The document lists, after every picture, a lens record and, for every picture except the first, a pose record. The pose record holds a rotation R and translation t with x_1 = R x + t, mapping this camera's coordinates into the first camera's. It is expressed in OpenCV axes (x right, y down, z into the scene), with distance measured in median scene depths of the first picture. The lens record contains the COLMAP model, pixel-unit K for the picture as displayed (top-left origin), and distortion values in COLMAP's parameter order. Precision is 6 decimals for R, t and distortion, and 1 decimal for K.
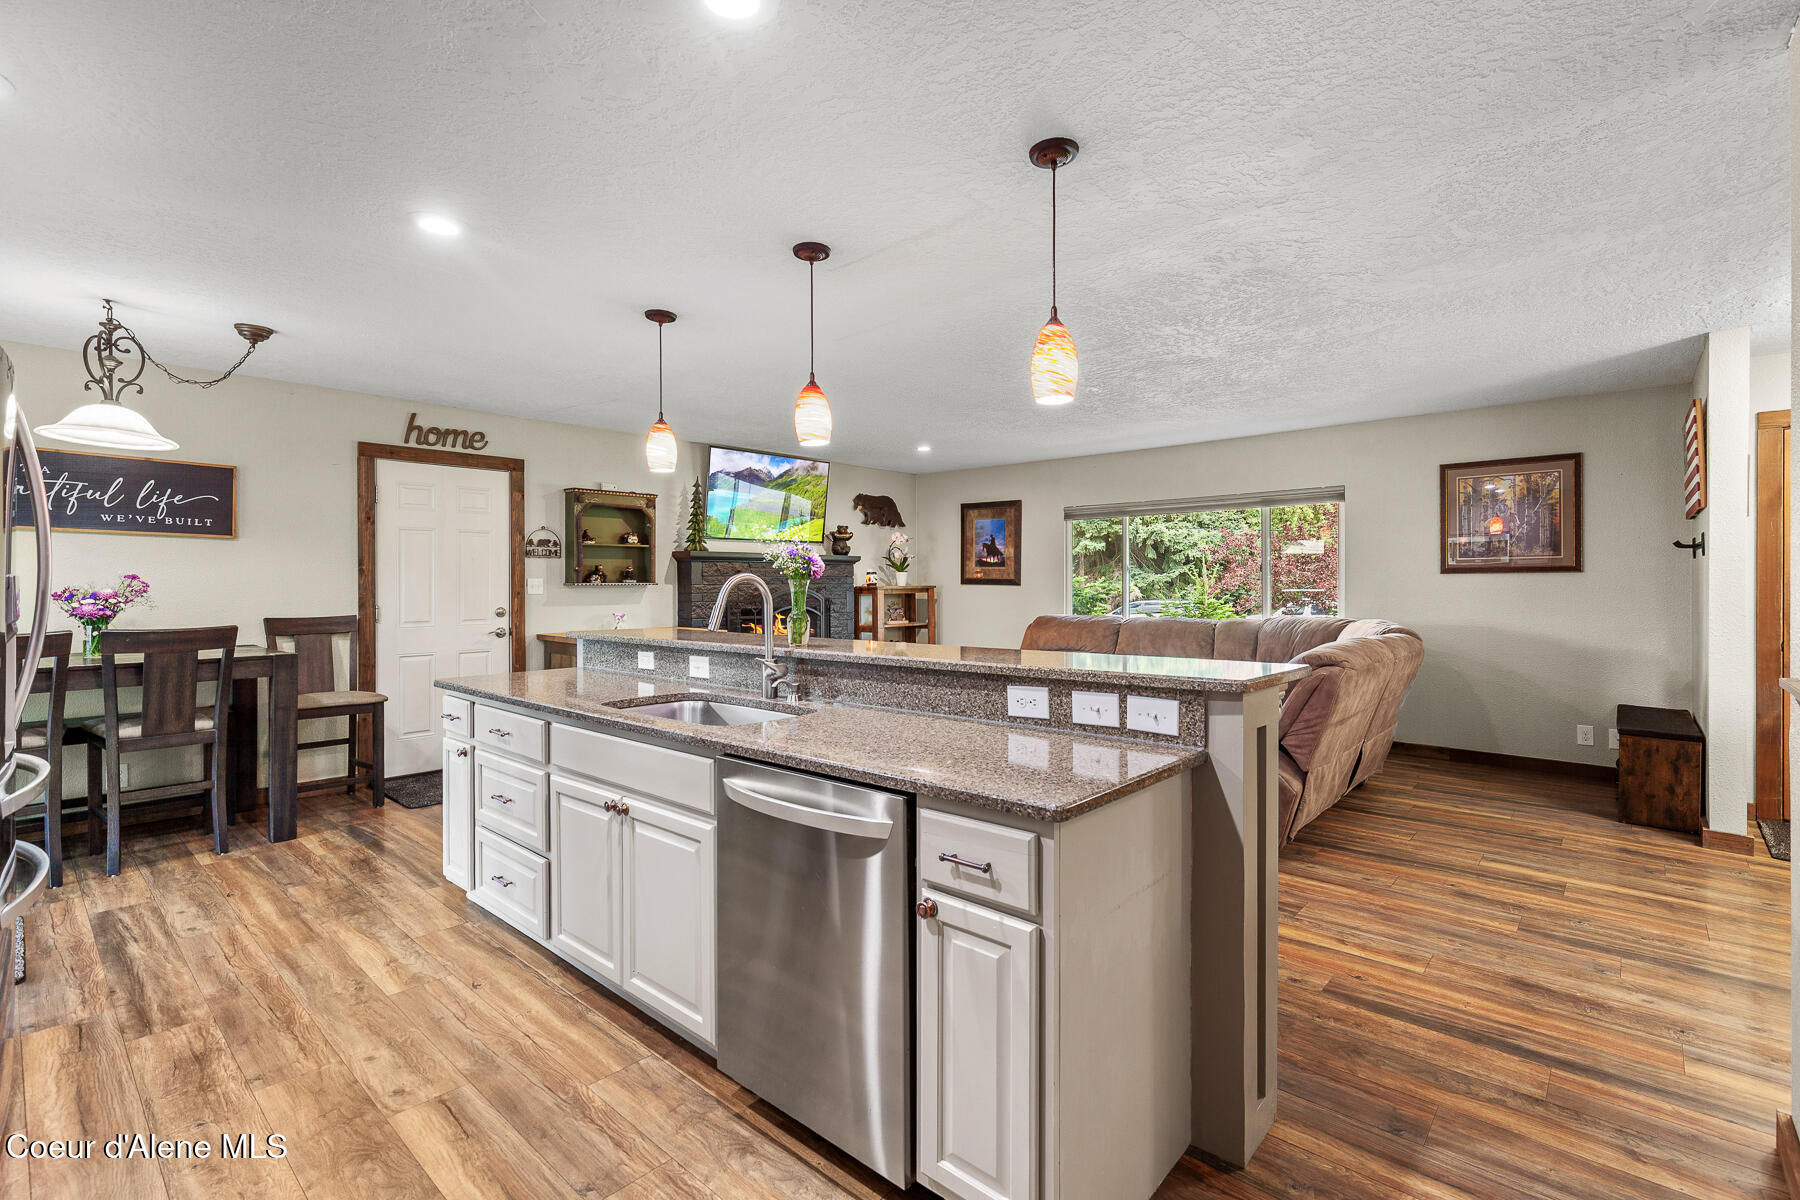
lens RADIAL K [[816.0, 0, 897.5], [0, 816.0, 587.3], [0, 0, 1]] dist [0.006301, -0.000758]
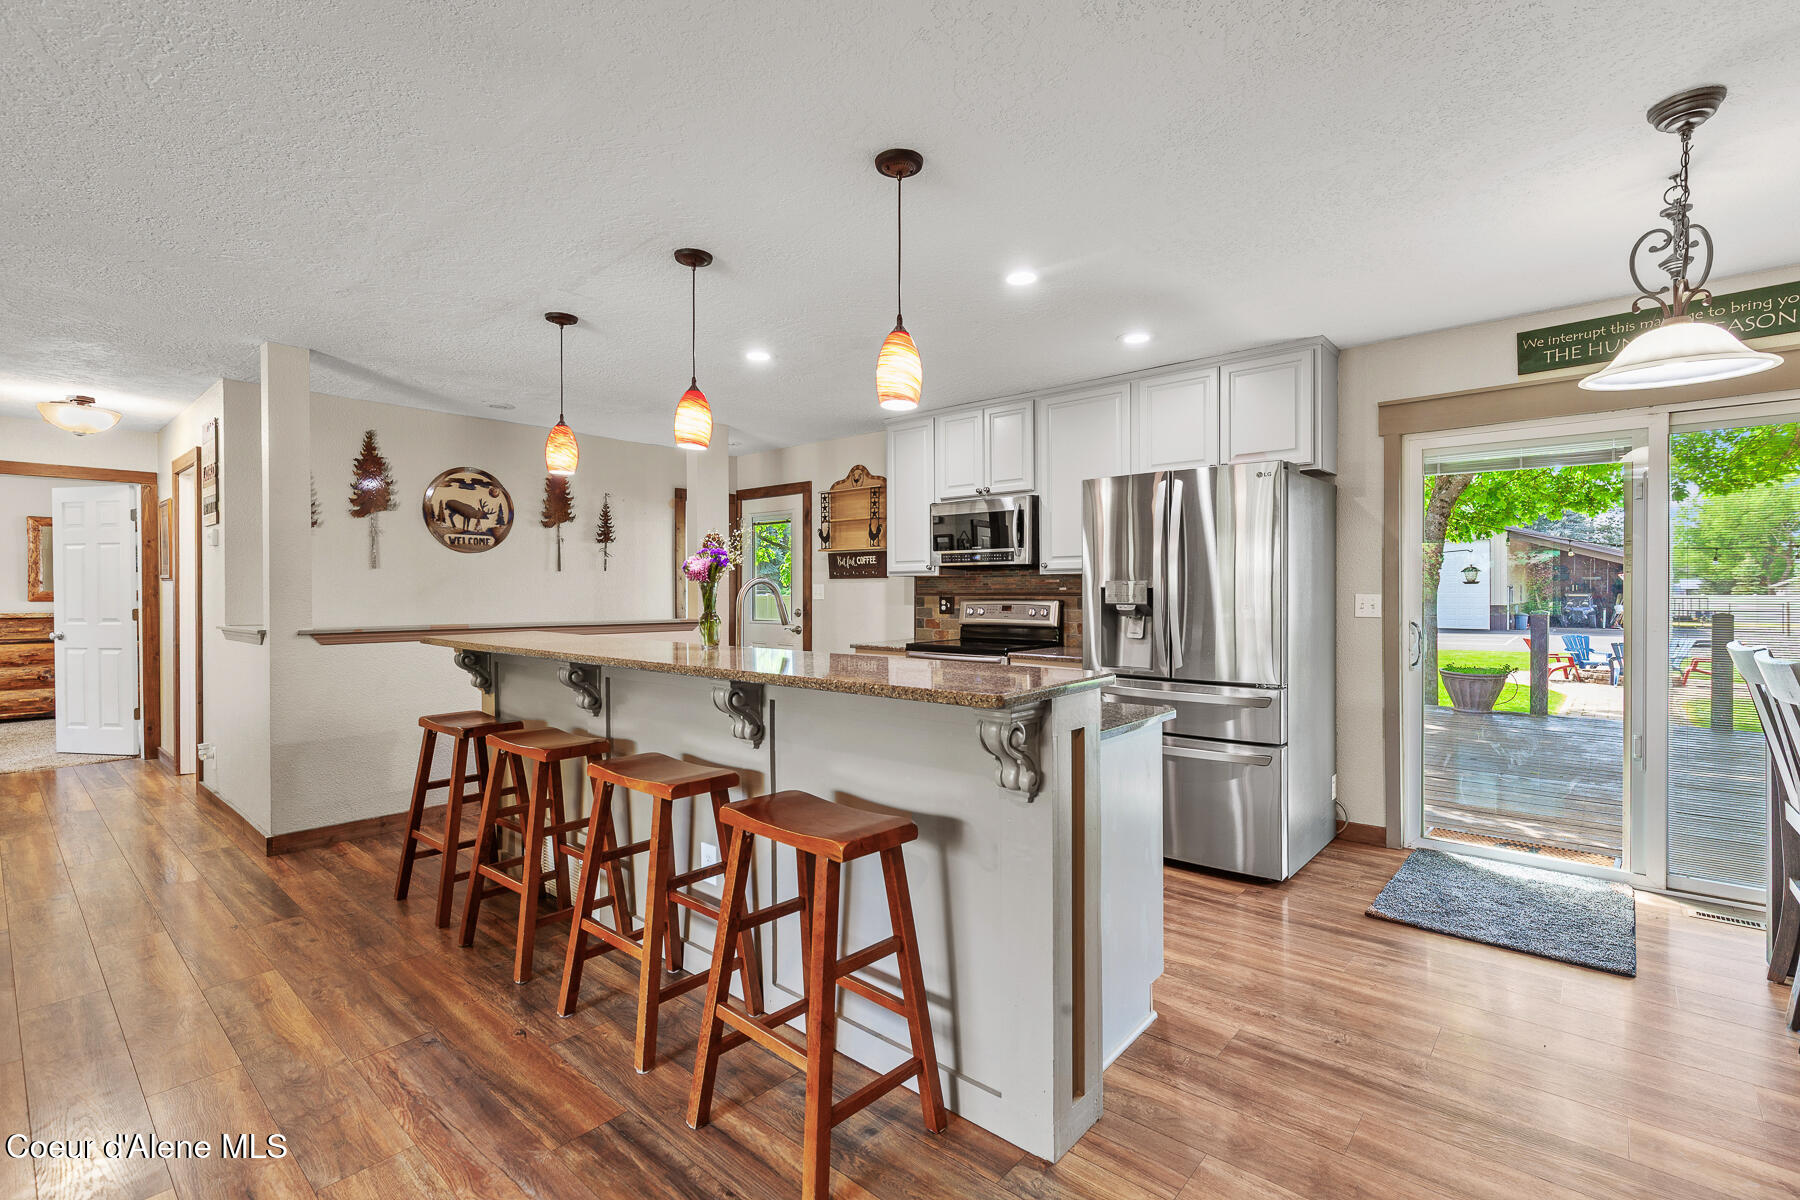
lens RADIAL K [[816.0, 0, 902.5], [0, 816.0, 594.2], [0, 0, 1]] dist [0.006301, -0.000758]
pose [[-0.999870, 0.003996, -0.015638, -0.232213], [0.003860, 0.999955, 0.008696, -0.001141], [0.015672, 0.008635, -0.999840, 1.362804]]
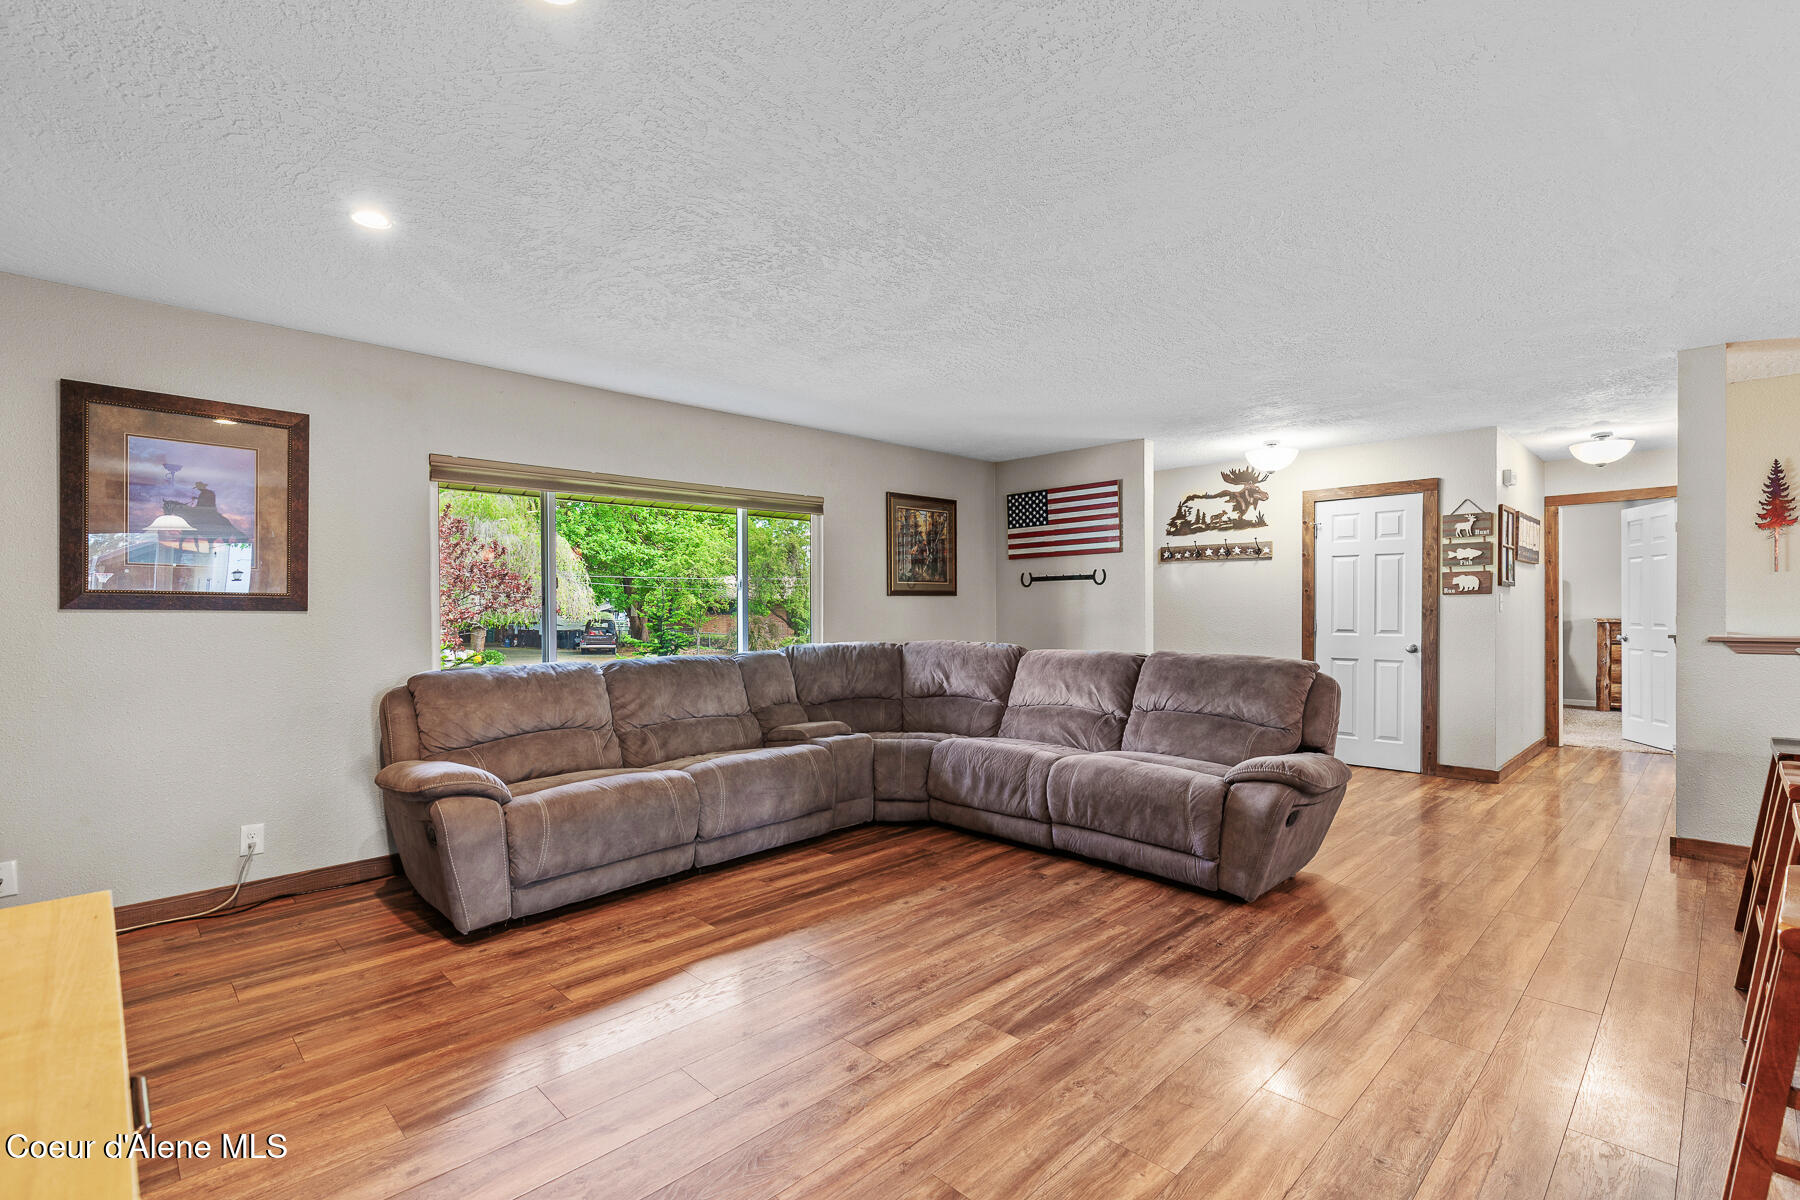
lens RADIAL K [[816.0, 0, 909.1], [0, 816.0, 621.0], [0, 0, 1]] dist [0.006301, -0.000758]
pose [[0.056754, -0.013709, 0.998294, -0.523626], [0.013907, 0.999820, 0.012940, 0.003933], [-0.998291, 0.013148, 0.056934, 1.259098]]
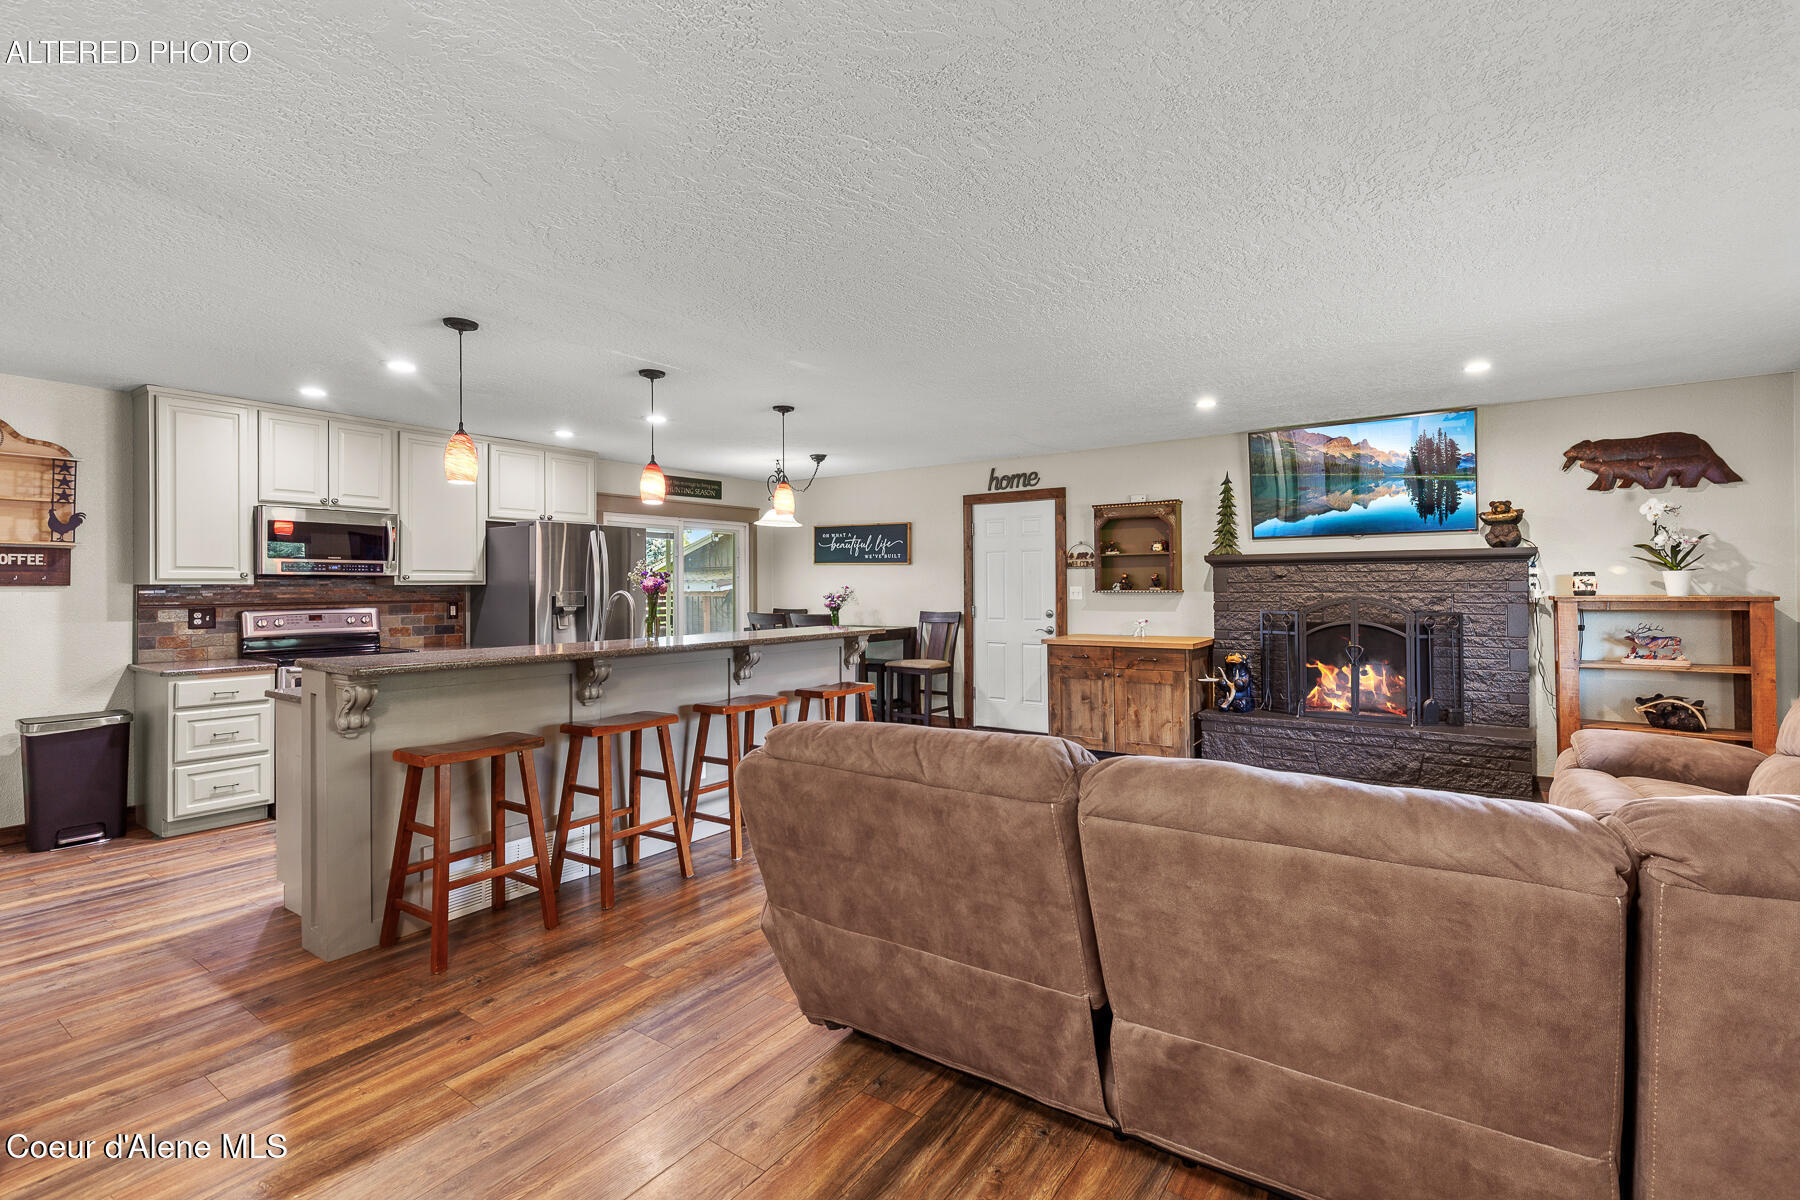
lens RADIAL K [[816.0, 0, 915.6], [0, 816.0, 582.6], [0, 0, 1]] dist [0.006301, -0.000758]
pose [[0.130130, -0.002467, -0.991494, 0.964228], [0.000009, 0.999997, -0.002487, -0.018755], [0.991497, 0.000315, 0.130129, 0.864546]]
